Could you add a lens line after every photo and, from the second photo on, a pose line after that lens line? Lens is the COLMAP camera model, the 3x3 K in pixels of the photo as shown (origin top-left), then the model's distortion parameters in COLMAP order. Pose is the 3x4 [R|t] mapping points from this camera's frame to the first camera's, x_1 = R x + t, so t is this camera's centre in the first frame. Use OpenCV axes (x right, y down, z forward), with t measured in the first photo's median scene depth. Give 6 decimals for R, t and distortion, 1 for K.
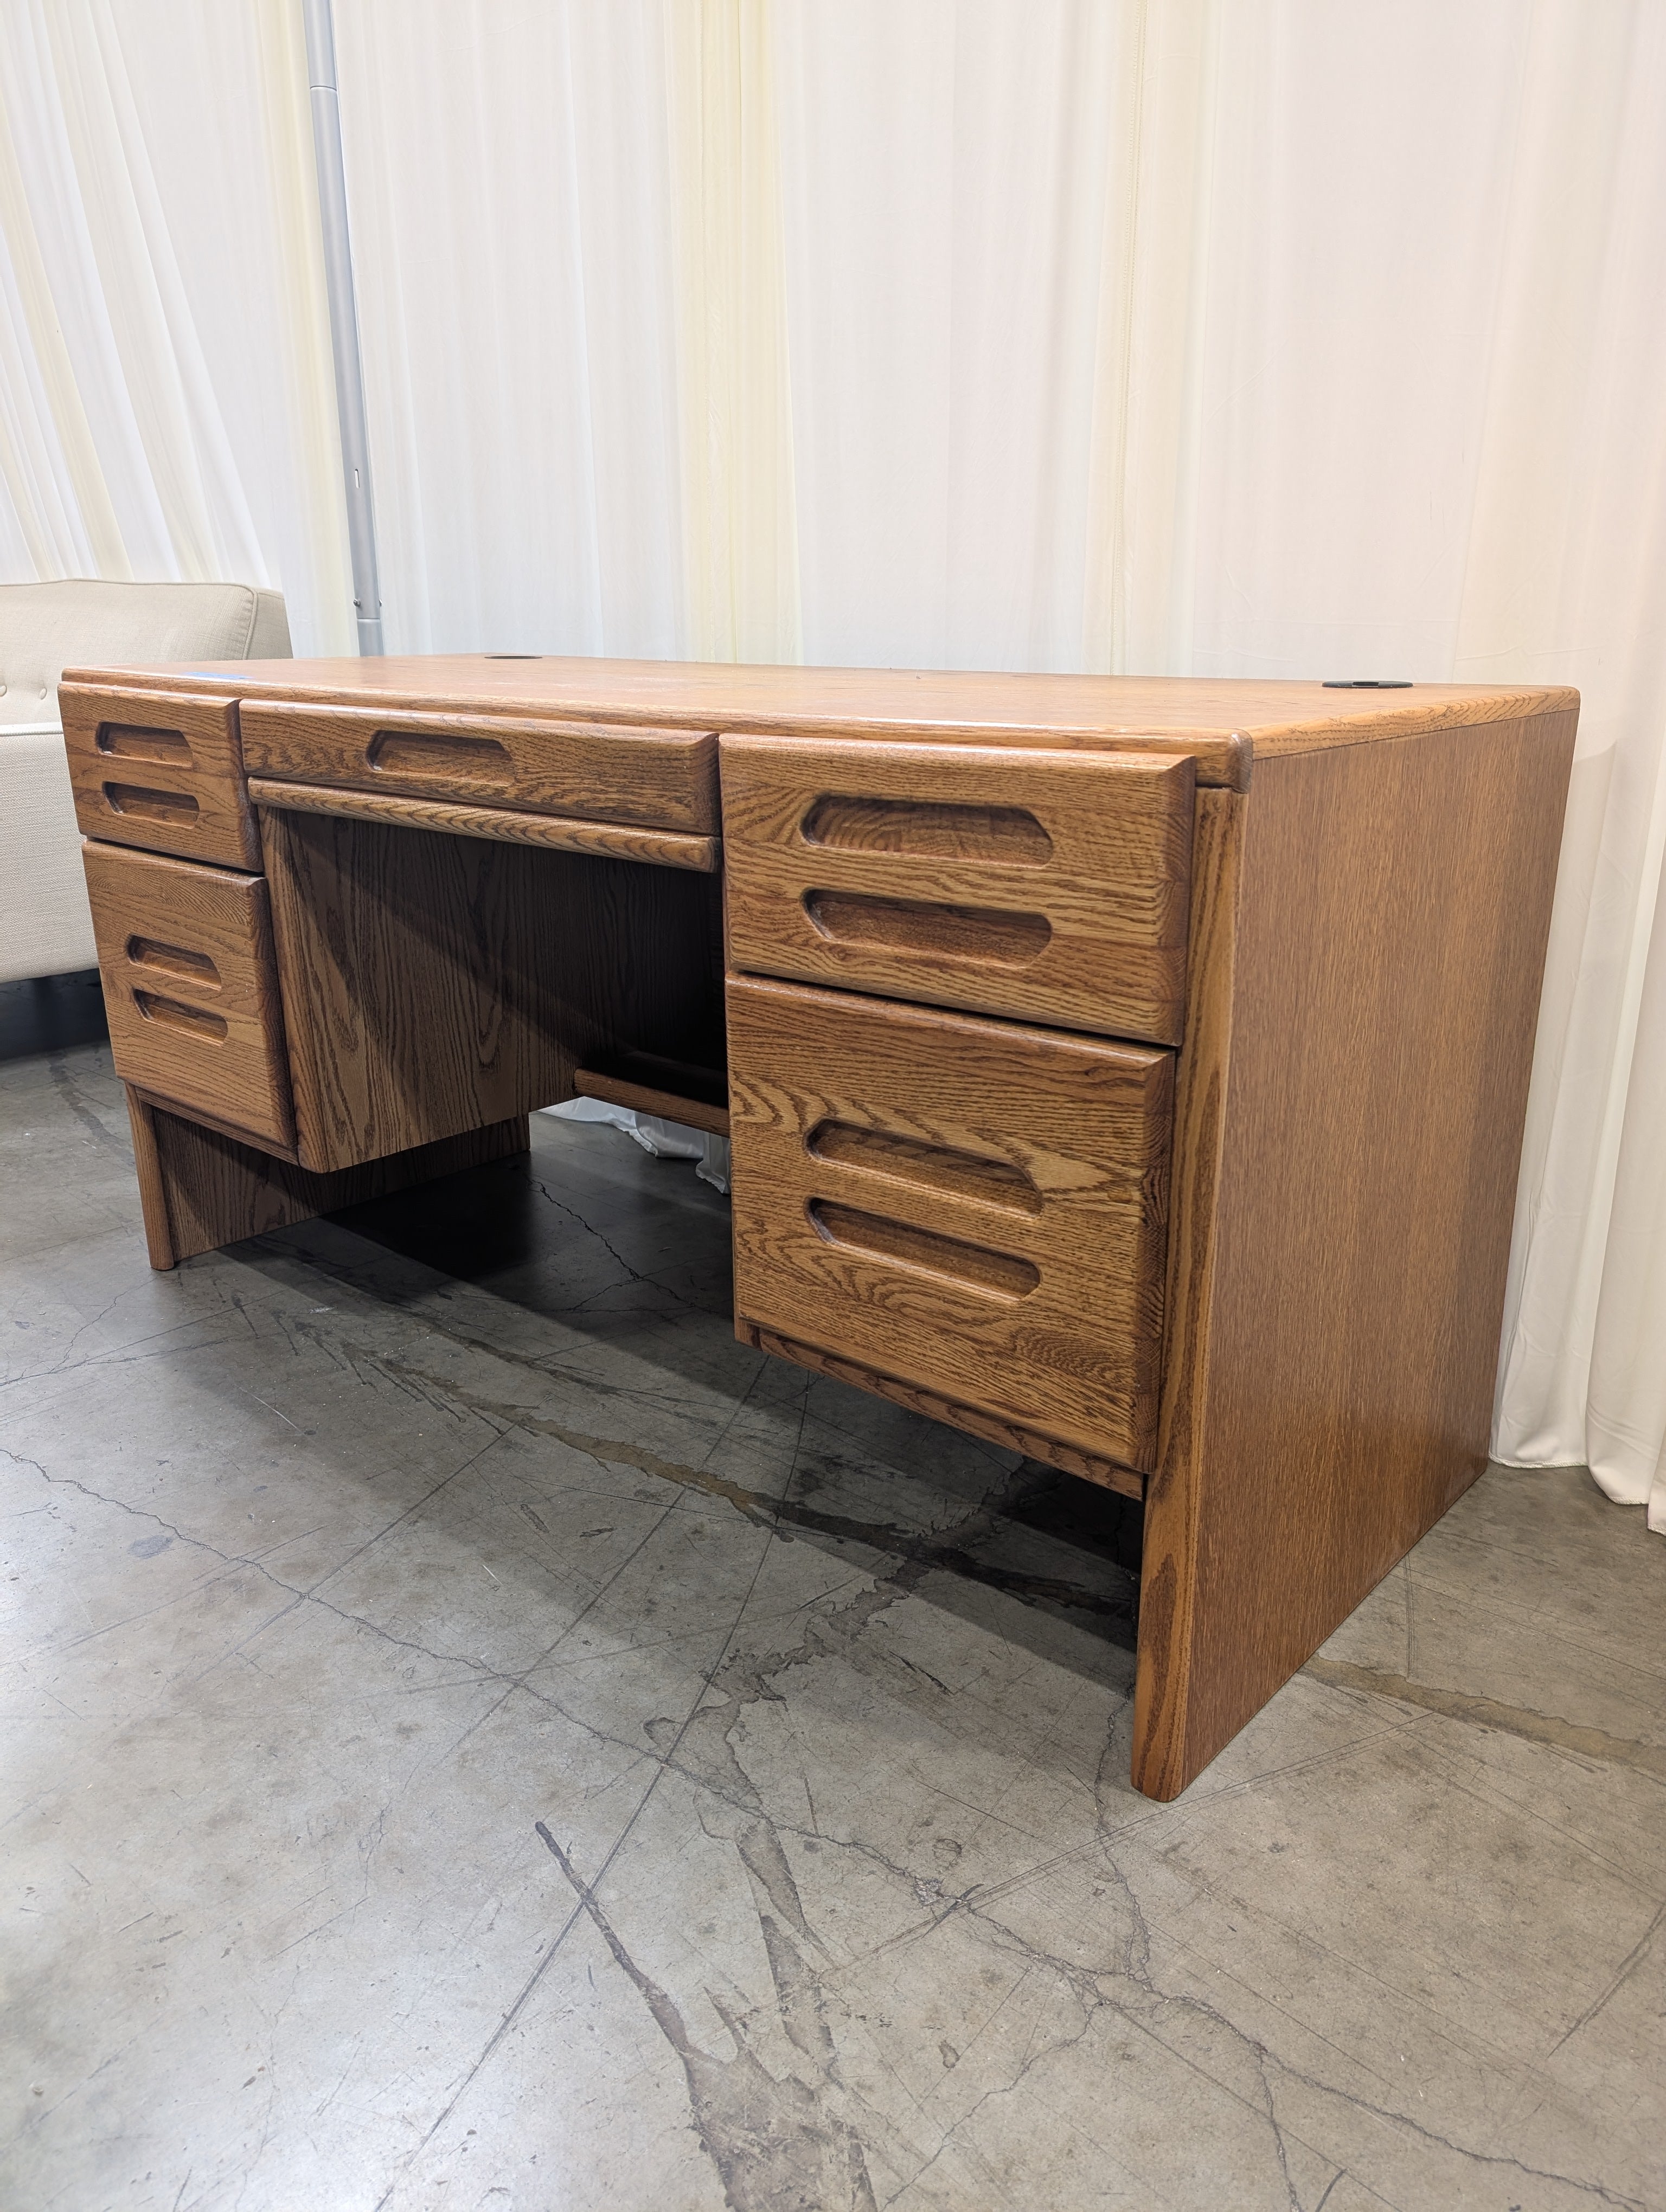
lens RADIAL K [[1601.6, 0, 889.9], [0, 1601.6, 1114.7], [0, 0, 1]] dist [0.164332, -0.402698]
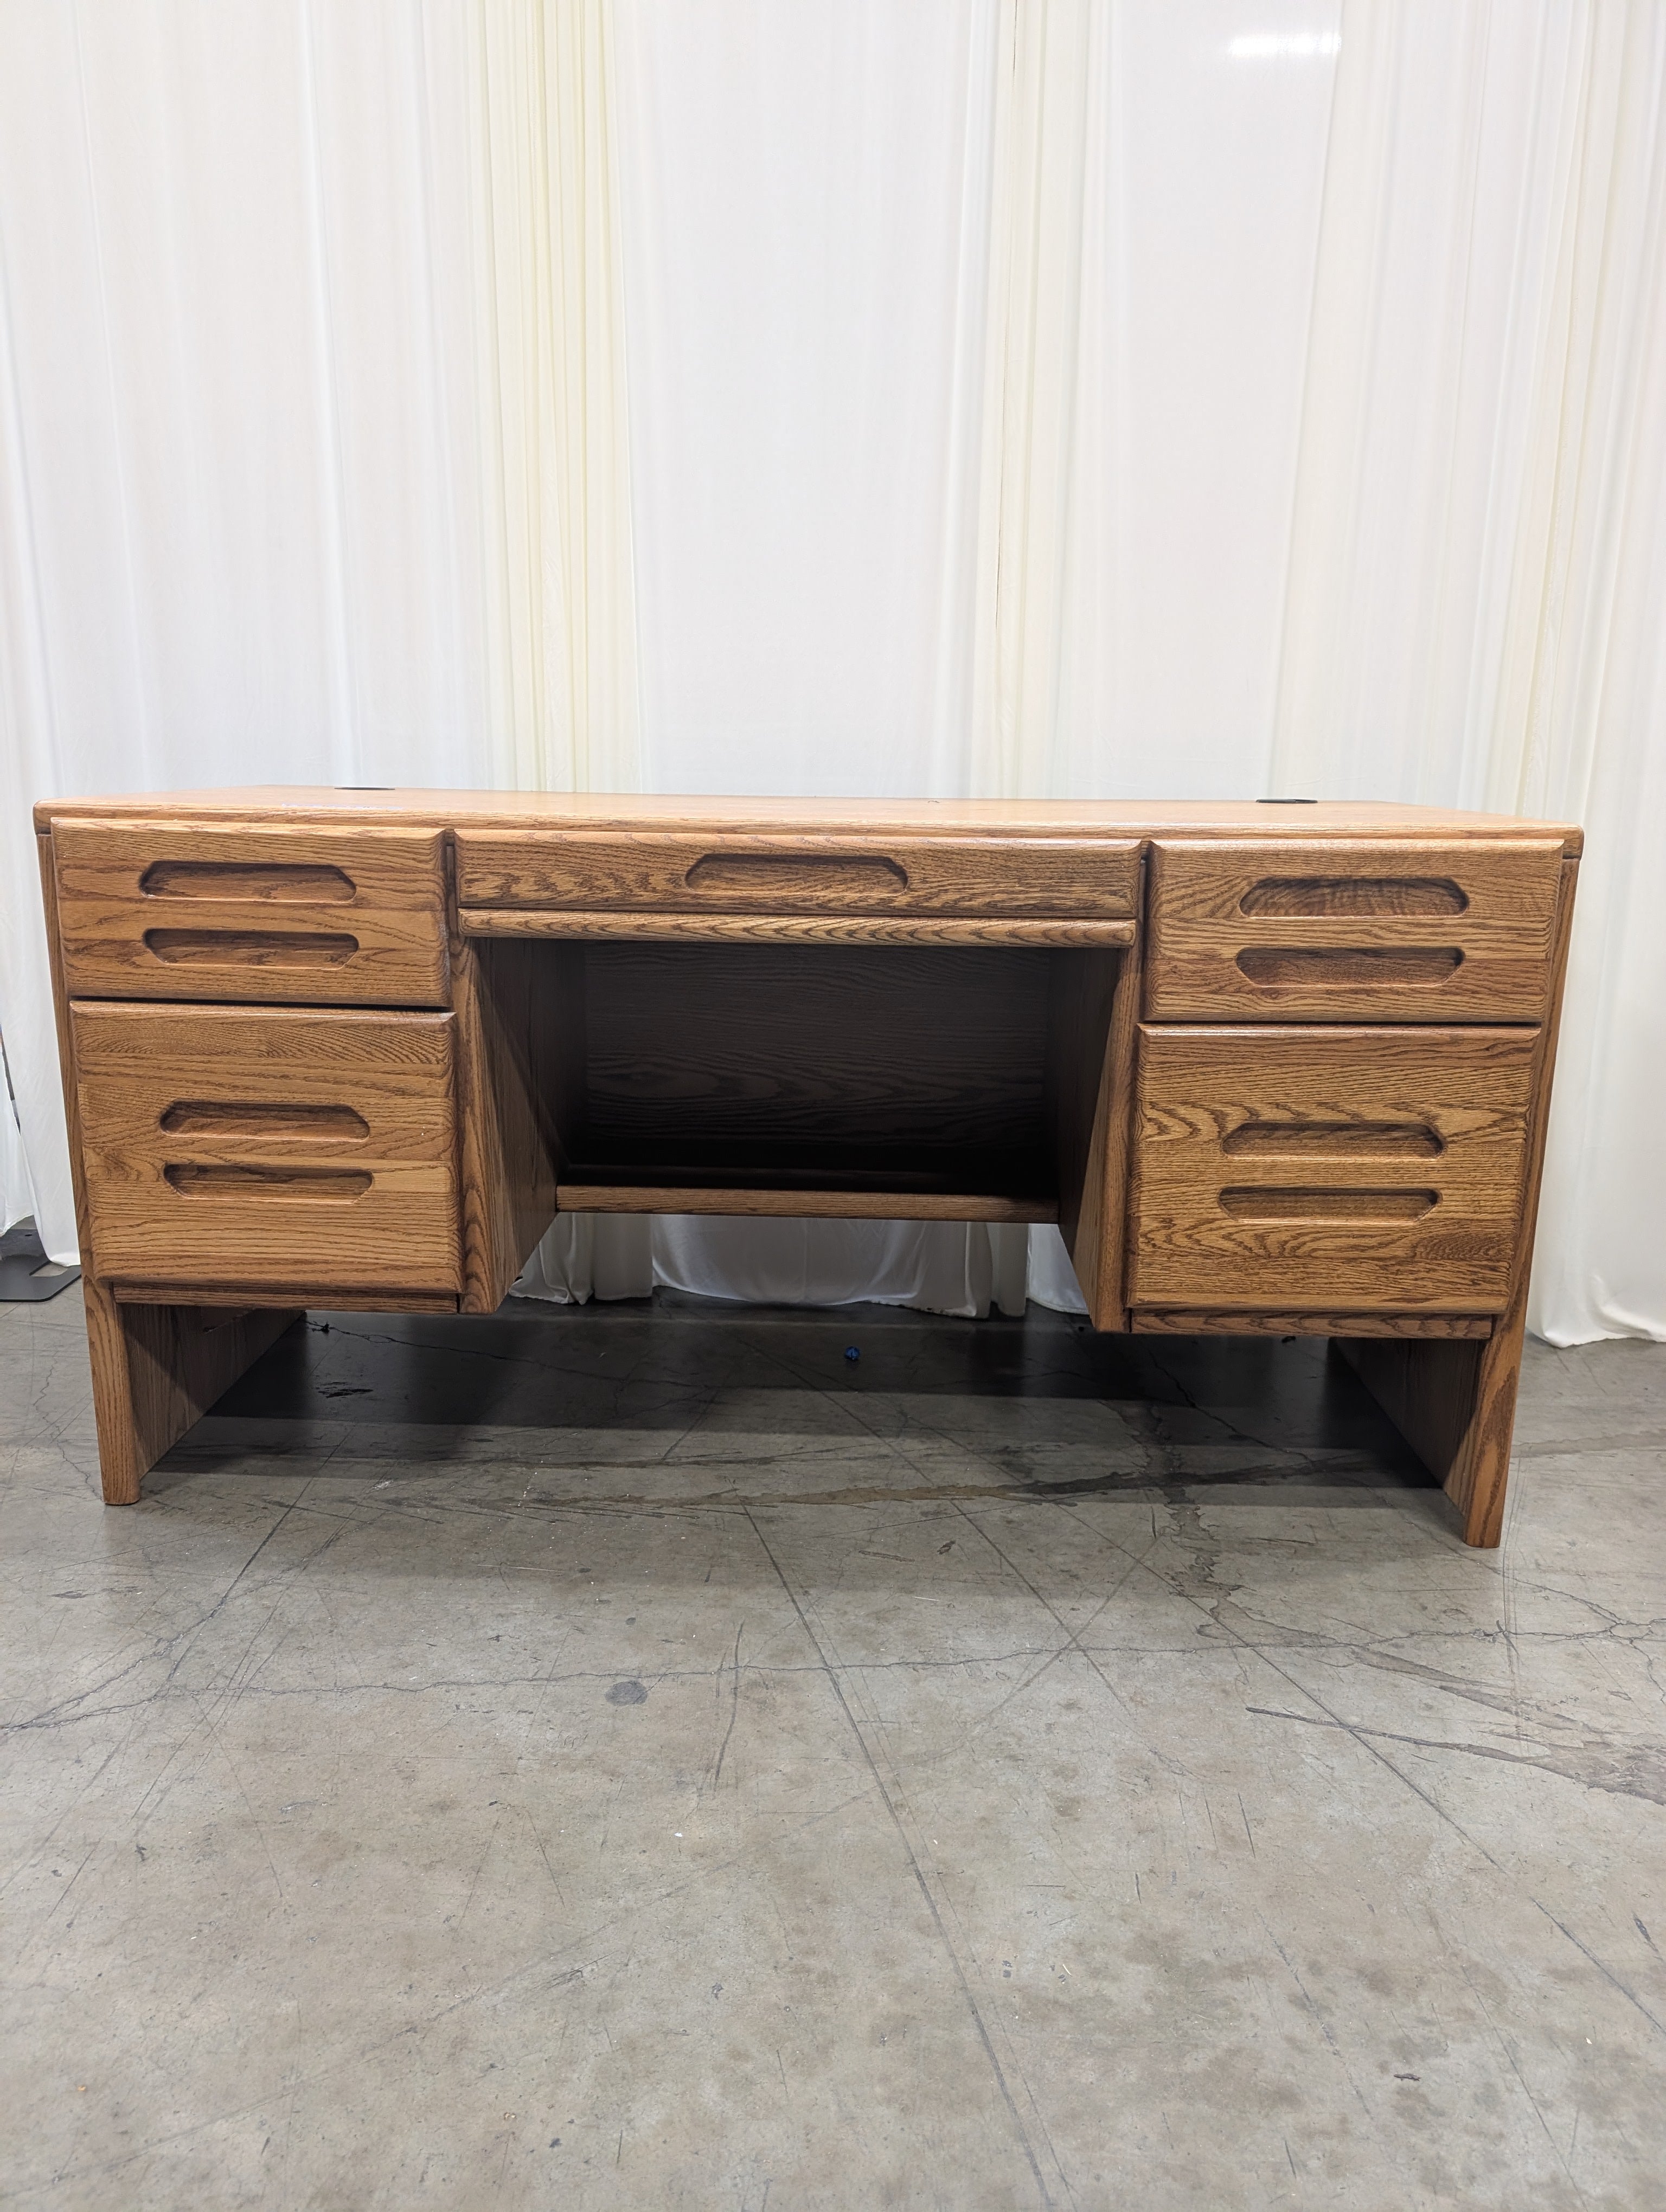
lens RADIAL K [[1607.2, 0, 832.2], [0, 1607.2, 1100.9], [0, 0, 1]] dist [0.011893, -0.012448]
pose [[0.776024, -0.126795, 0.617827, -1.110513], [0.176544, 0.984094, -0.019786, -0.048810], [-0.605491, 0.124428, 0.786065, 0.165302]]
